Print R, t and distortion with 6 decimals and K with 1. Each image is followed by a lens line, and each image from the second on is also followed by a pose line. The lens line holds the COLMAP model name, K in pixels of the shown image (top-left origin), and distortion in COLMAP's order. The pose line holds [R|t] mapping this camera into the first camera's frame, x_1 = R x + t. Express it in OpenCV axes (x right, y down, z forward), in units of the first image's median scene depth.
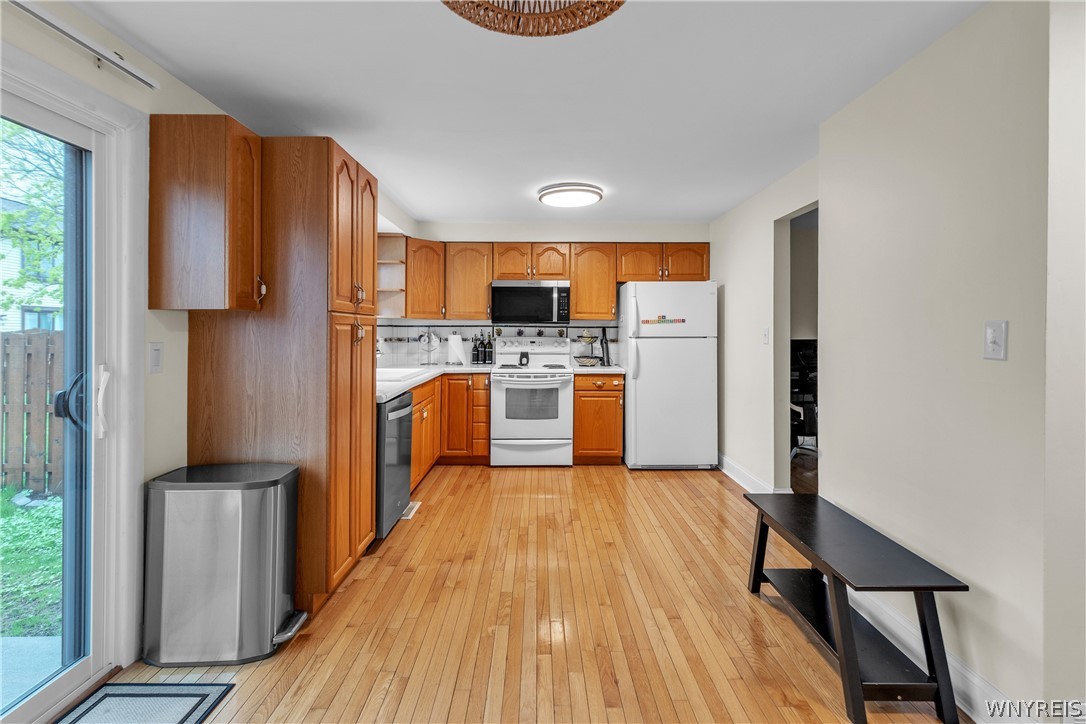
lens RADIAL K [[508.7, 0, 548.0], [0, 508.7, 339.2], [0, 0, 1]] dist [0.002992, -0.000287]
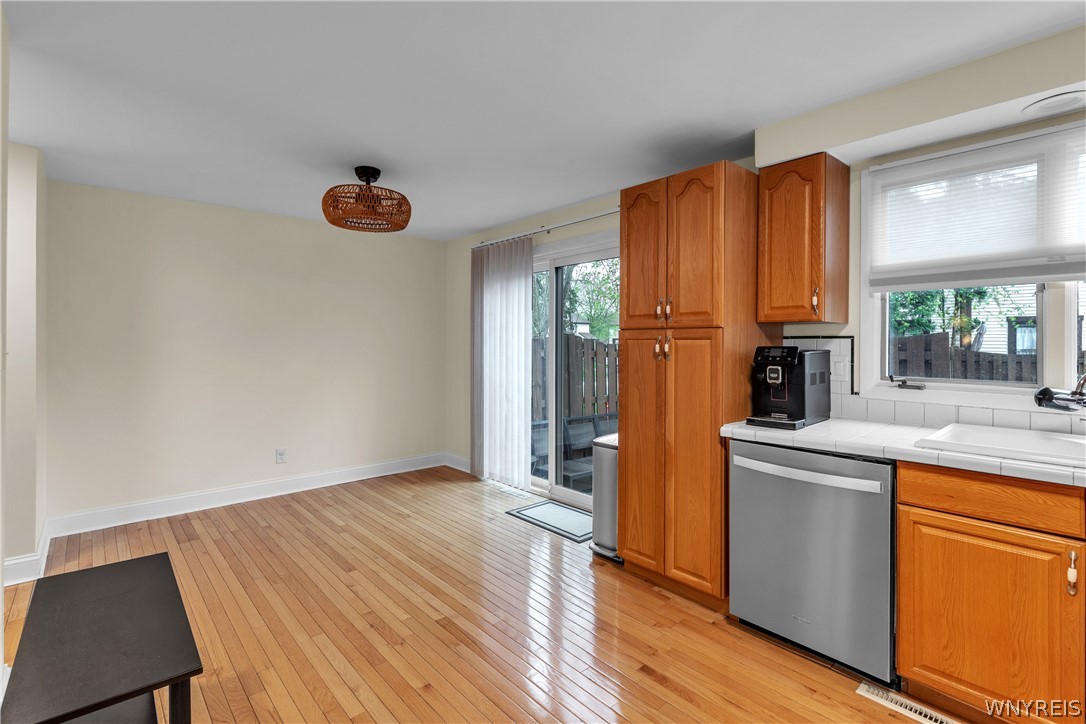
lens RADIAL K [[505.1, 0, 542.7], [0, 505.1, 342.6], [0, 0, 1]] dist [0.003797, -0.000341]
pose [[-0.753242, -0.003219, -0.657736, 0.248278], [-0.015070, 0.999810, 0.012365, -0.016876], [0.657571, 0.019226, -0.753147, 0.856562]]
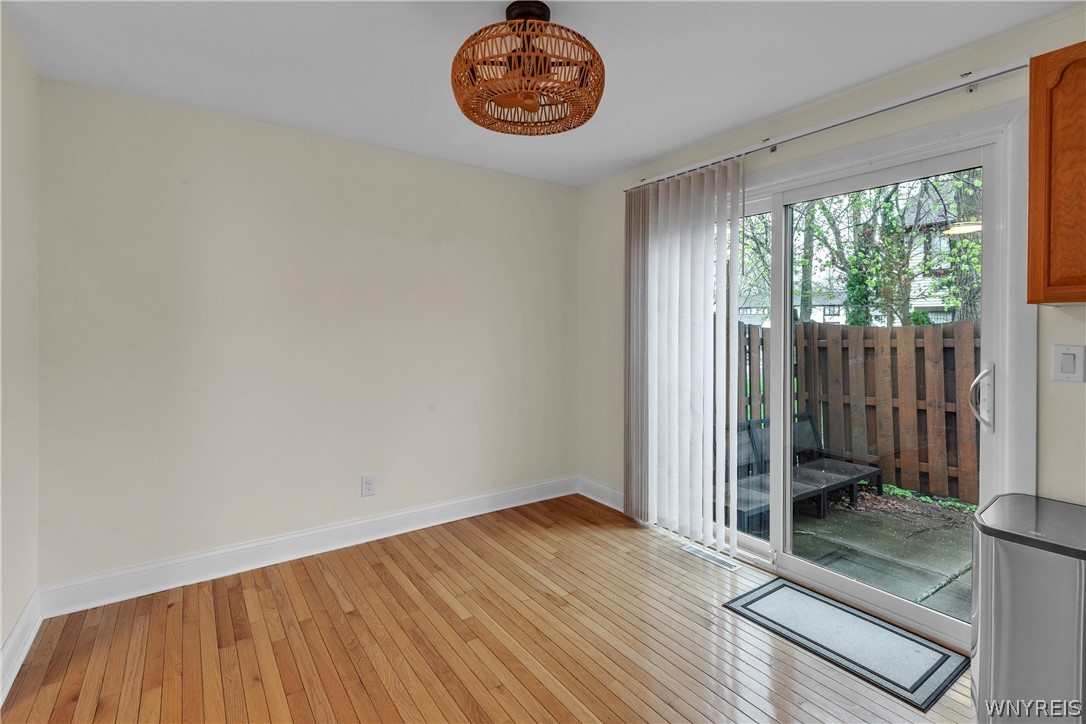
lens RADIAL K [[511.6, 0, 541.4], [0, 511.6, 326.9], [0, 0, 1]] dist [0.008290, -0.000989]
pose [[-0.827922, -0.003413, -0.560833, 0.187194], [-0.015763, 0.999728, 0.017187, -0.010024], [0.560622, 0.023070, -0.827751, 0.525046]]
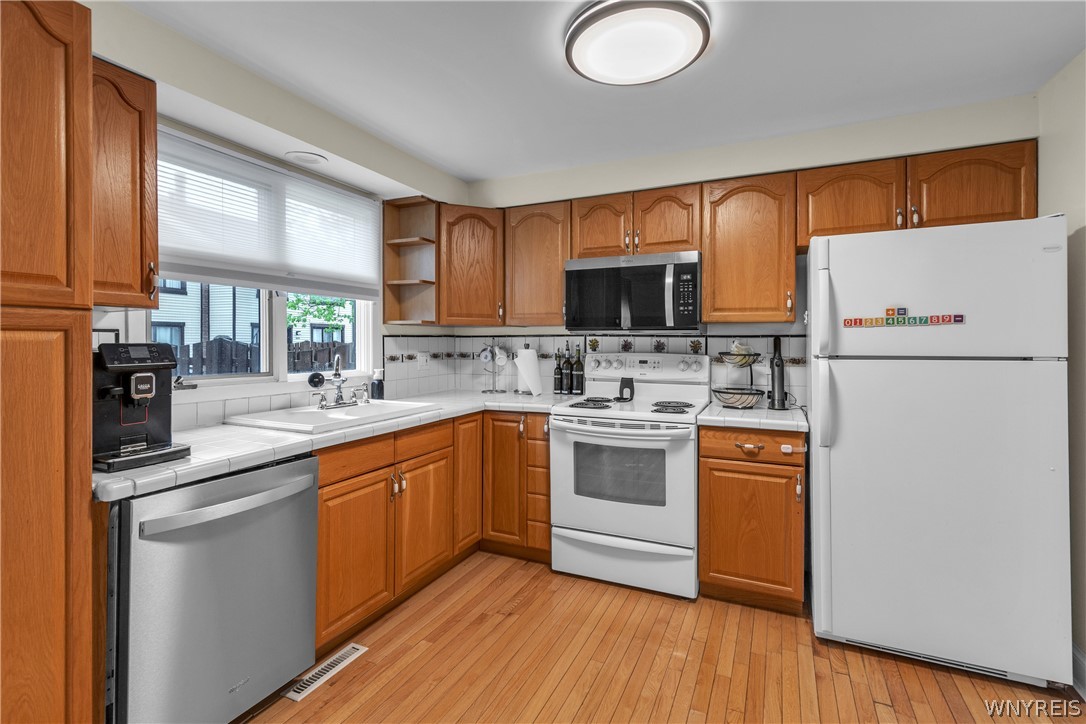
lens RADIAL K [[505.1, 0, 542.7], [0, 505.1, 342.6], [0, 0, 1]] dist [0.003797, -0.000341]
pose [[0.900631, -0.000918, -0.434583, 0.132290], [-0.006414, 0.999861, -0.015406, -0.007563], [0.434536, 0.016663, 0.900500, 0.453610]]
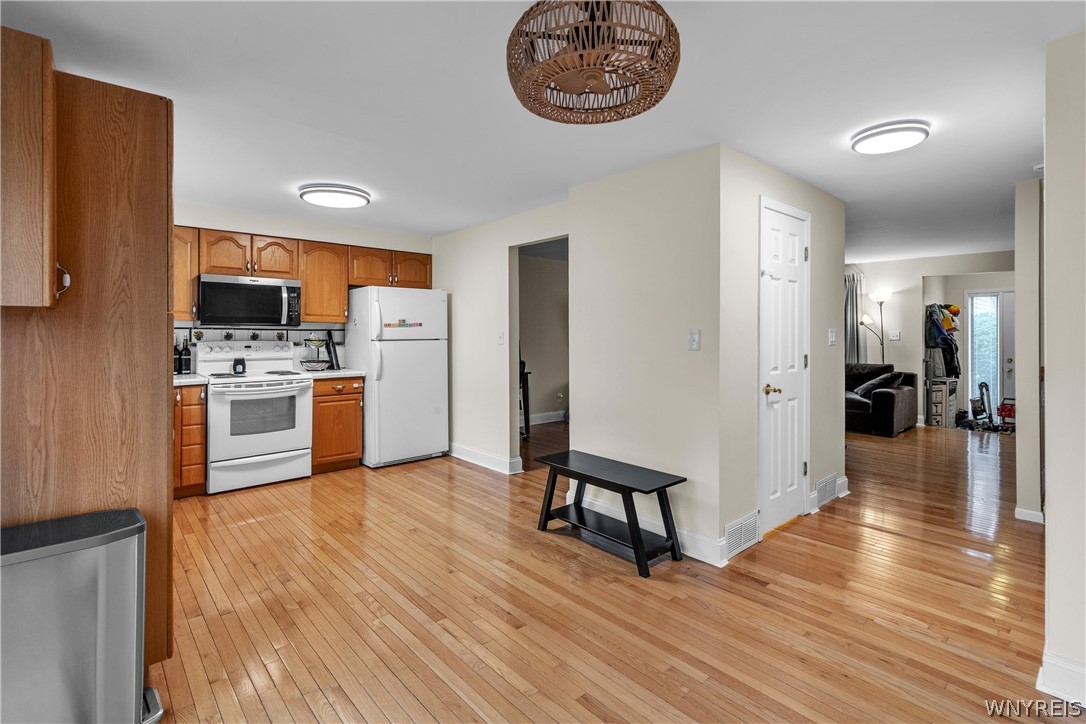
lens RADIAL K [[508.7, 0, 548.0], [0, 508.7, 339.2], [0, 0, 1]] dist [0.002992, -0.000287]
pose [[0.751255, -0.008640, 0.659956, -0.242431], [0.010945, 0.999940, 0.000632, -0.002362], [-0.659922, 0.006748, 0.751304, -0.006889]]
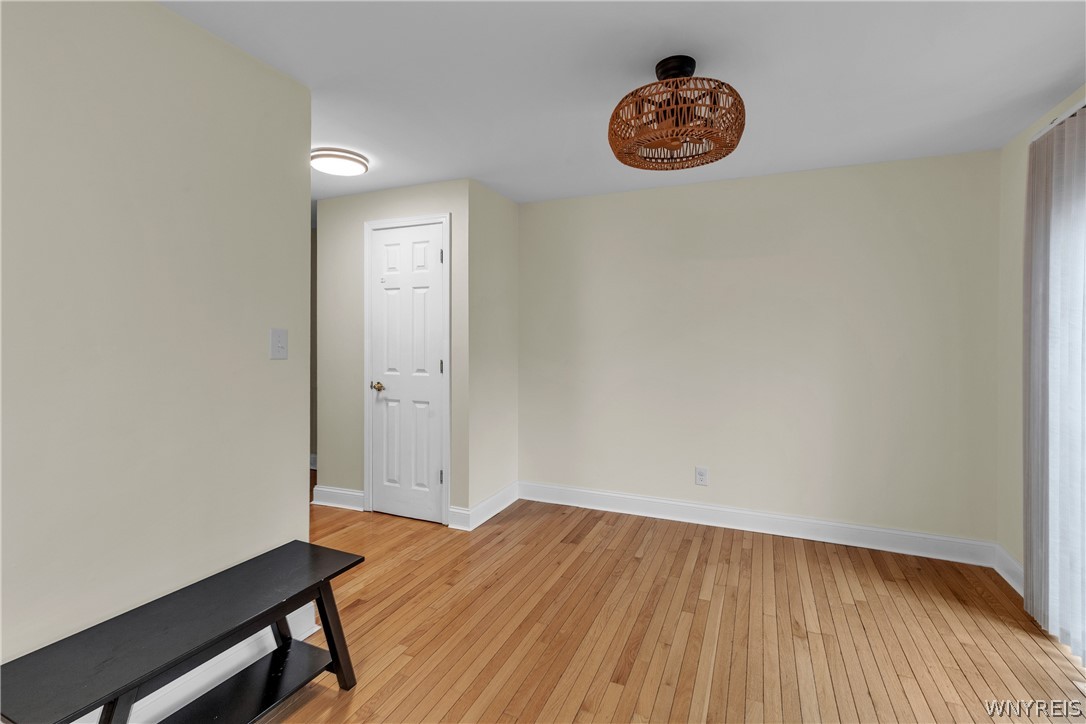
lens RADIAL K [[508.3, 0, 540.1], [0, 508.3, 335.3], [0, 0, 1]] dist [0.007361, -0.000256]
pose [[-0.911947, -0.003221, 0.410296, -0.083050], [0.001722, 0.999930, 0.011677, -0.011102], [-0.410305, 0.011355, -0.911878, 0.646531]]
